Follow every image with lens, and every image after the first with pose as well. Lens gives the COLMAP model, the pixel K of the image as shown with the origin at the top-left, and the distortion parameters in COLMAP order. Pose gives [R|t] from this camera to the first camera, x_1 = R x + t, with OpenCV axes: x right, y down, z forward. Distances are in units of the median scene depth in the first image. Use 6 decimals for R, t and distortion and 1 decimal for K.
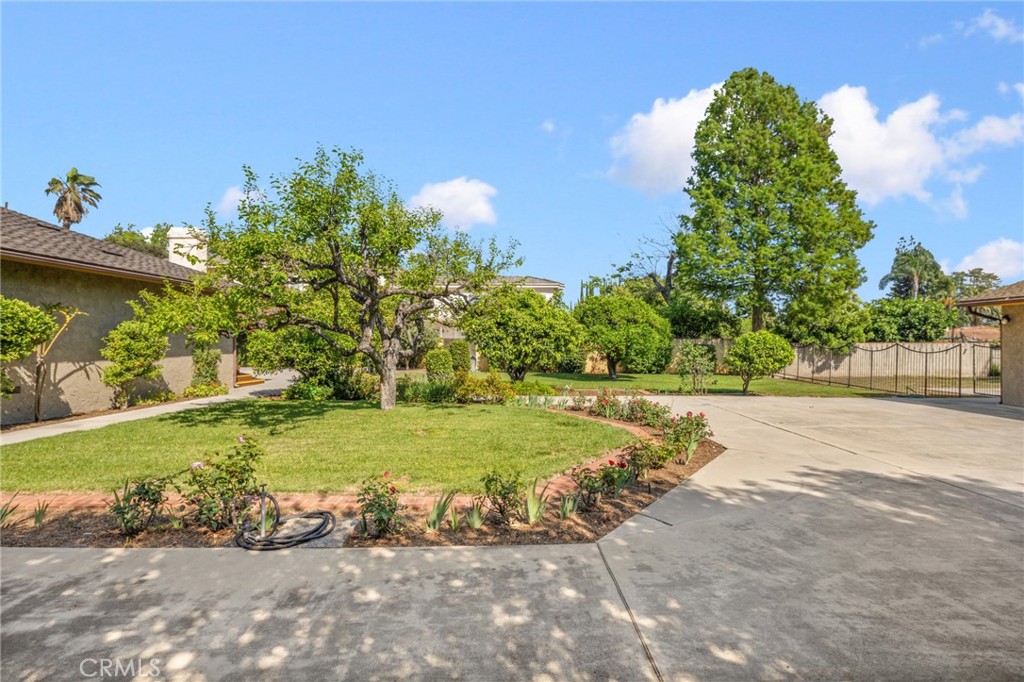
lens RADIAL K [[503.8, 0, 514.5], [0, 503.8, 341.2], [0, 0, 1]] dist [-0.005420, -0.004742]
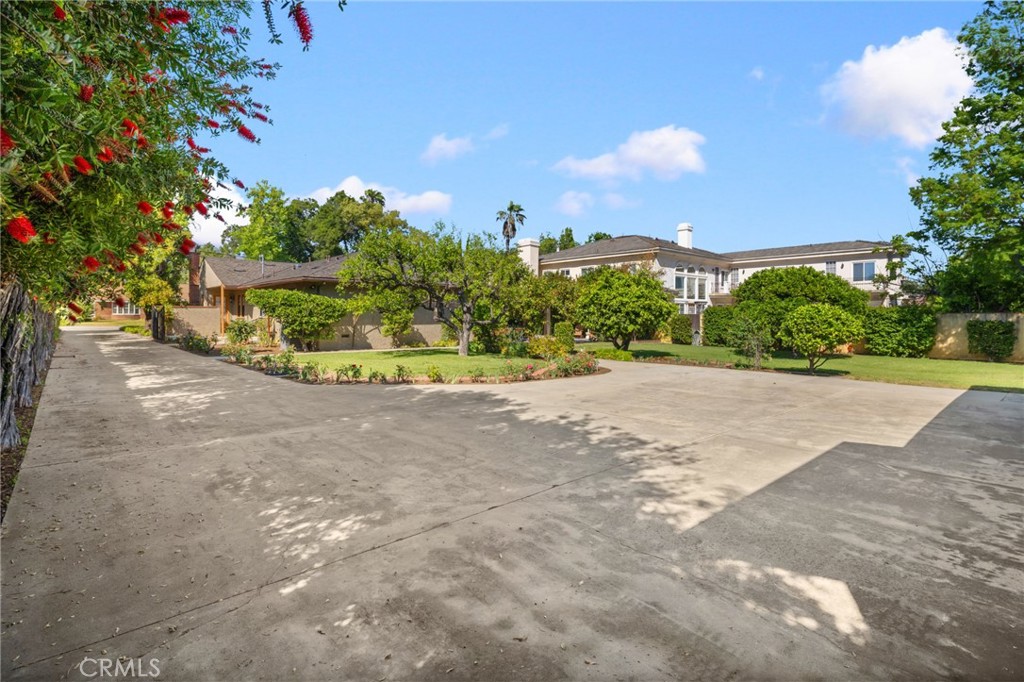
lens RADIAL K [[503.8, 0, 516.5], [0, 503.8, 344.5], [0, 0, 1]] dist [-0.005420, -0.004742]
pose [[0.664235, 0.040907, -0.746404, 0.766187], [-0.001746, 0.998584, 0.053174, 0.004644], [0.747522, -0.034017, 0.663366, -0.014332]]
